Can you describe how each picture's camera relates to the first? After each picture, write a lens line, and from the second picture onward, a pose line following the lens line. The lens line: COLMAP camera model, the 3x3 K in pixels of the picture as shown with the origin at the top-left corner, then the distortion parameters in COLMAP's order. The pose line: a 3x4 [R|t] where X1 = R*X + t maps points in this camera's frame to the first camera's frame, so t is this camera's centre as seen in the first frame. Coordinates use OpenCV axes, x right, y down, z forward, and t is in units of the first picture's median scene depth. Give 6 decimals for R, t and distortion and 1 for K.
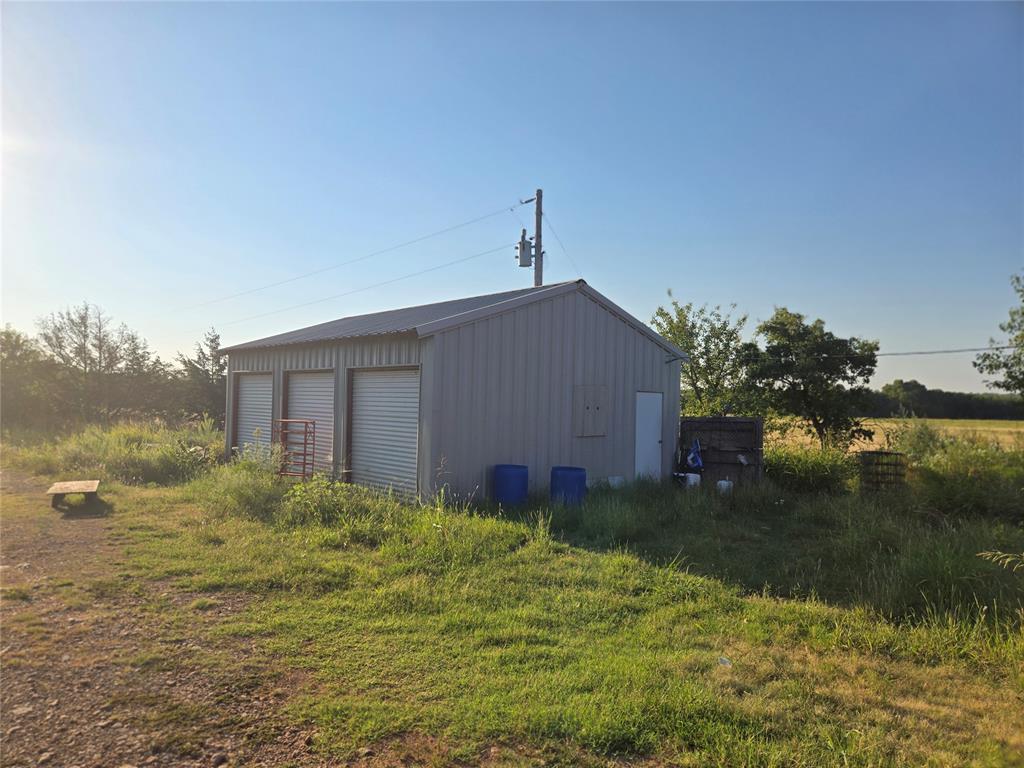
lens RADIAL K [[685.5, 0, 510.3], [0, 685.5, 384.3], [0, 0, 1]] dist [0.013209, 0.004015]
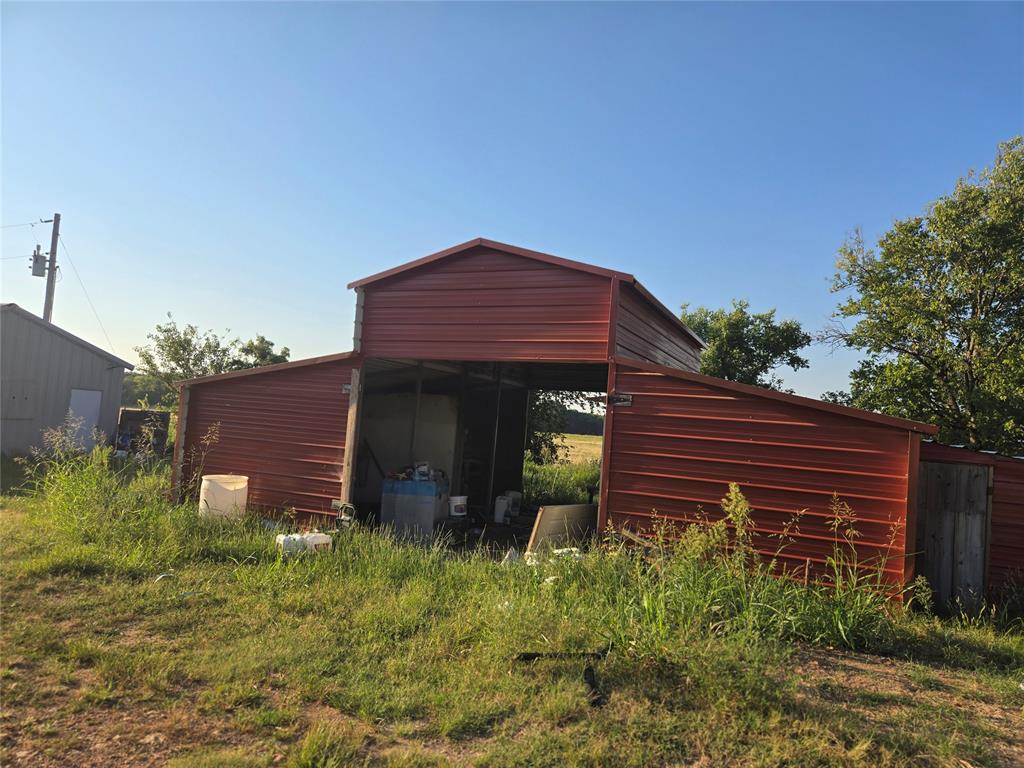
lens RADIAL K [[685.5, 0, 513.9], [0, 685.5, 386.2], [0, 0, 1]] dist [0.013209, 0.004015]
pose [[0.897753, 0.078534, 0.433442, 0.256399], [-0.077121, 0.996803, -0.020875, -0.022395], [-0.433696, -0.014687, 0.900940, -0.422965]]
